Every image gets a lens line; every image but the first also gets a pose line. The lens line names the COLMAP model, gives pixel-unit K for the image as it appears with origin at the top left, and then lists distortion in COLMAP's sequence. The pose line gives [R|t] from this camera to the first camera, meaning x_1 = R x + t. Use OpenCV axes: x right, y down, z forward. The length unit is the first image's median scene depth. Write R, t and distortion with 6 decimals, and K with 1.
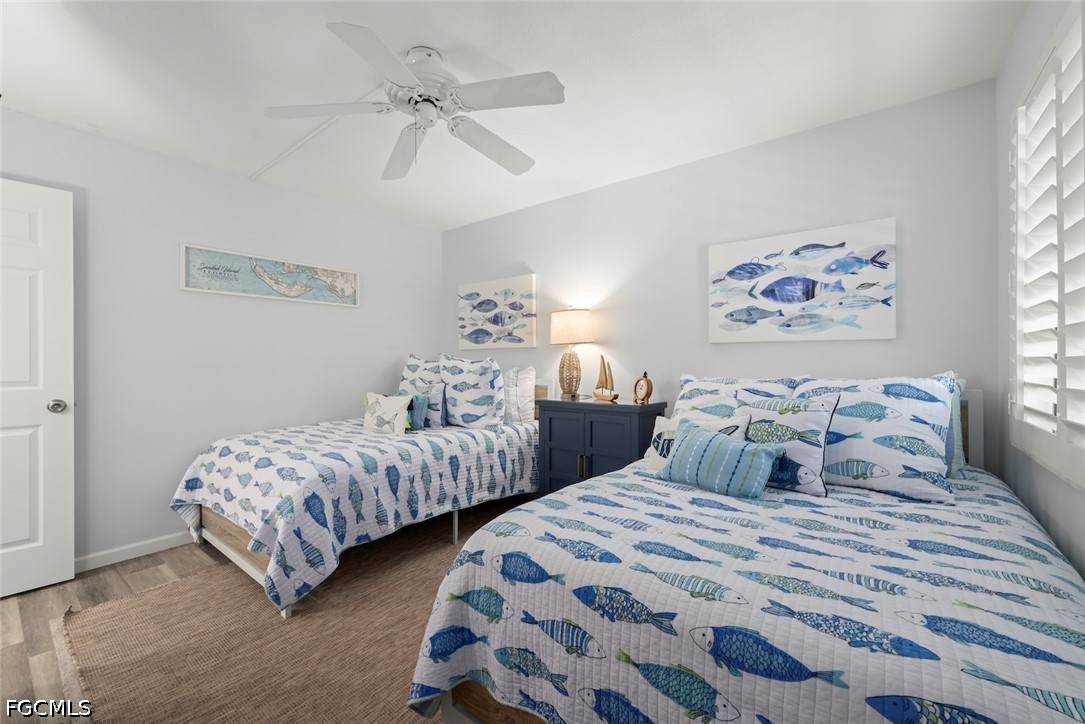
lens RADIAL K [[438.8, 0, 541.5], [0, 438.8, 362.8], [0, 0, 1]] dist [0.002478, -0.000681]
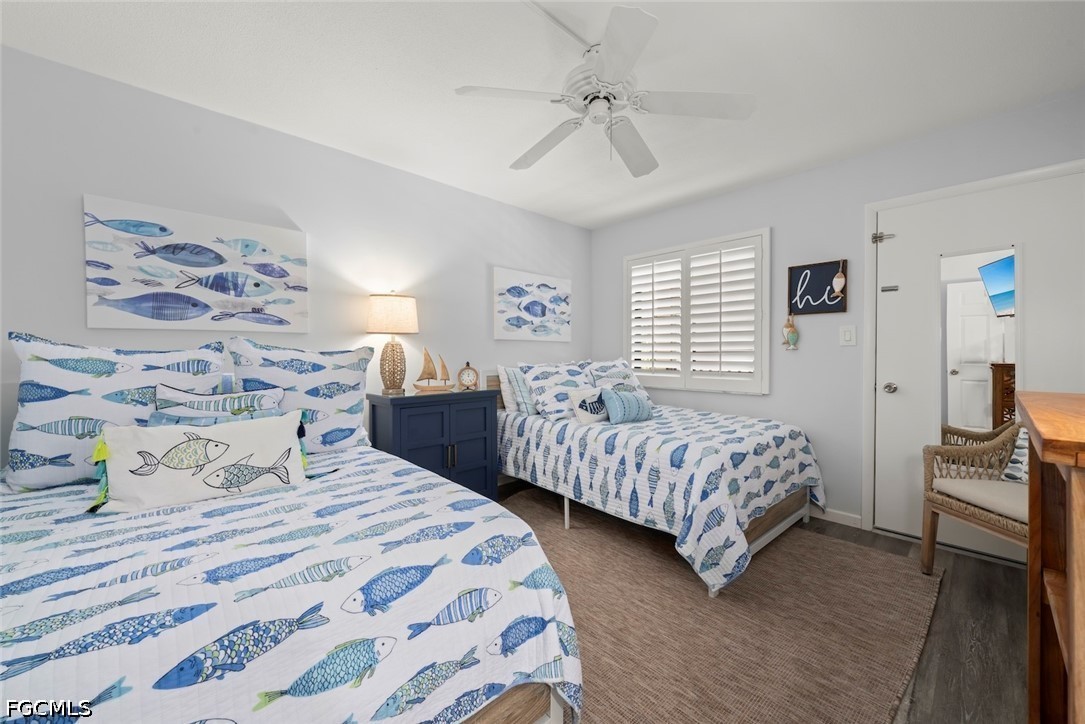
lens RADIAL K [[423.9, 0, 524.4], [0, 423.9, 391.8], [0, 0, 1]] dist [-0.001716, 0.000656]
pose [[0.162755, -0.093912, 0.982187, -0.628155], [-0.004511, 0.995379, 0.095921, -0.006302], [-0.986656, -0.020042, 0.161579, 0.481820]]
